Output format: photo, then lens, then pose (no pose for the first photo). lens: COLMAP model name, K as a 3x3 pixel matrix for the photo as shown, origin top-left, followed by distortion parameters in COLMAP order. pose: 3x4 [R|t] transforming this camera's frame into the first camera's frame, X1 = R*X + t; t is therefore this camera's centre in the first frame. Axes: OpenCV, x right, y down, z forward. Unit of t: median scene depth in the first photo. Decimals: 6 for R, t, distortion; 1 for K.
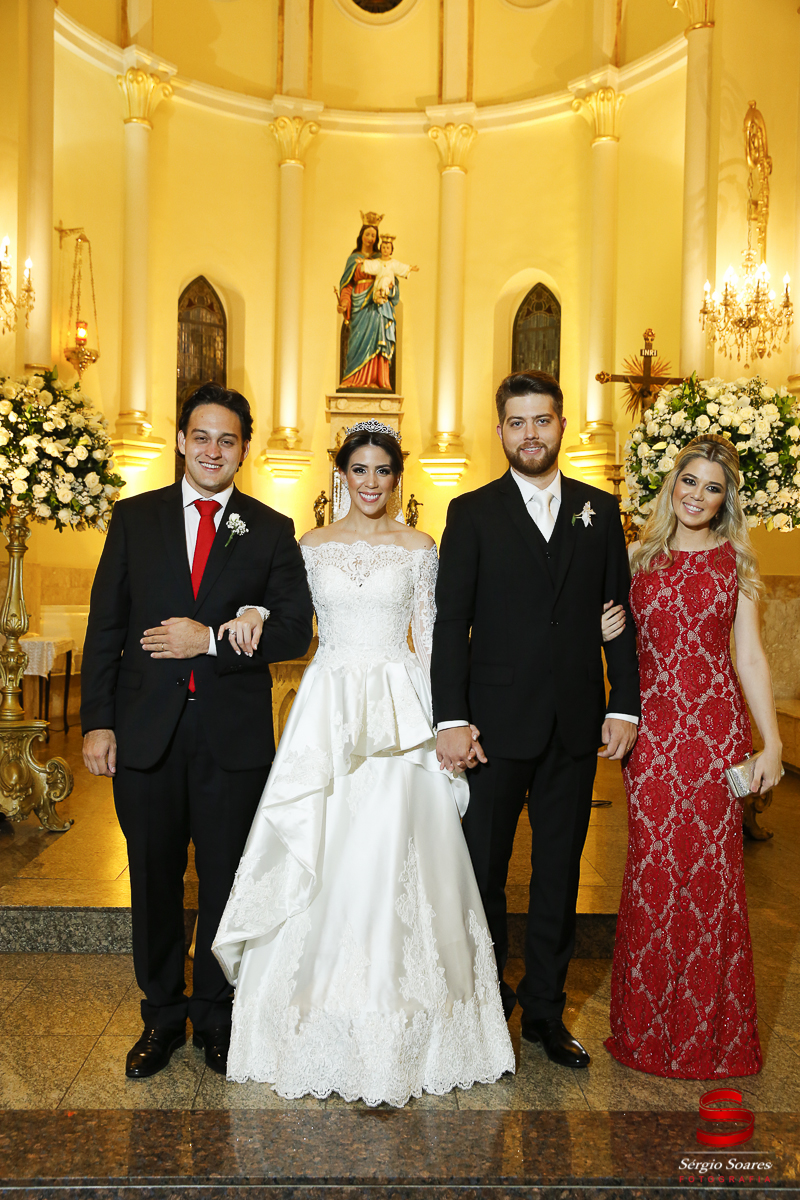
lens RADIAL K [[1175.6, 0, 400.0], [0, 1175.6, 600.0], [0, 0, 1]] dist [-0.000086, 0.042372]
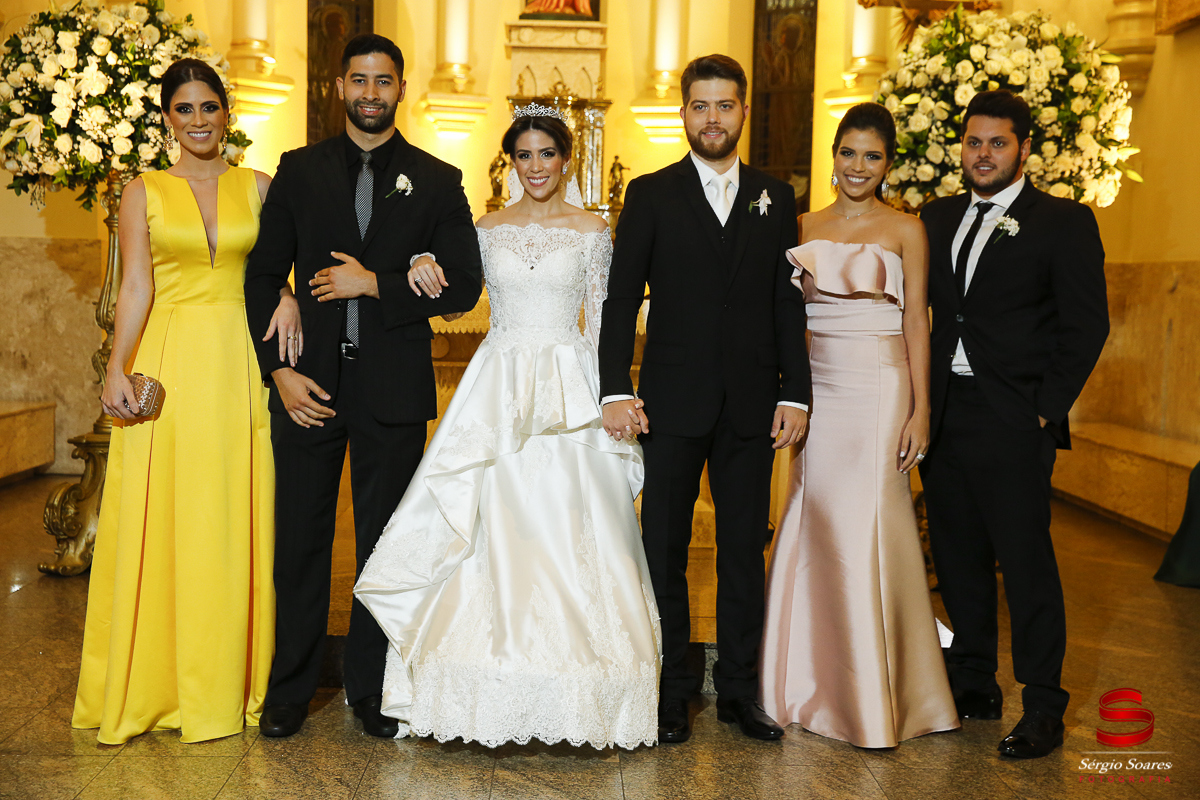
lens RADIAL K [[1648.8, 0, 600.0], [0, 1648.8, 400.0], [0, 0, 1]] dist [0.097083, 0.100115]
pose [[0.999929, 0.005749, -0.010428, 0.019466], [-0.005104, 0.998132, 0.060886, 0.006917], [0.010759, -0.060828, 0.998090, -0.153111]]
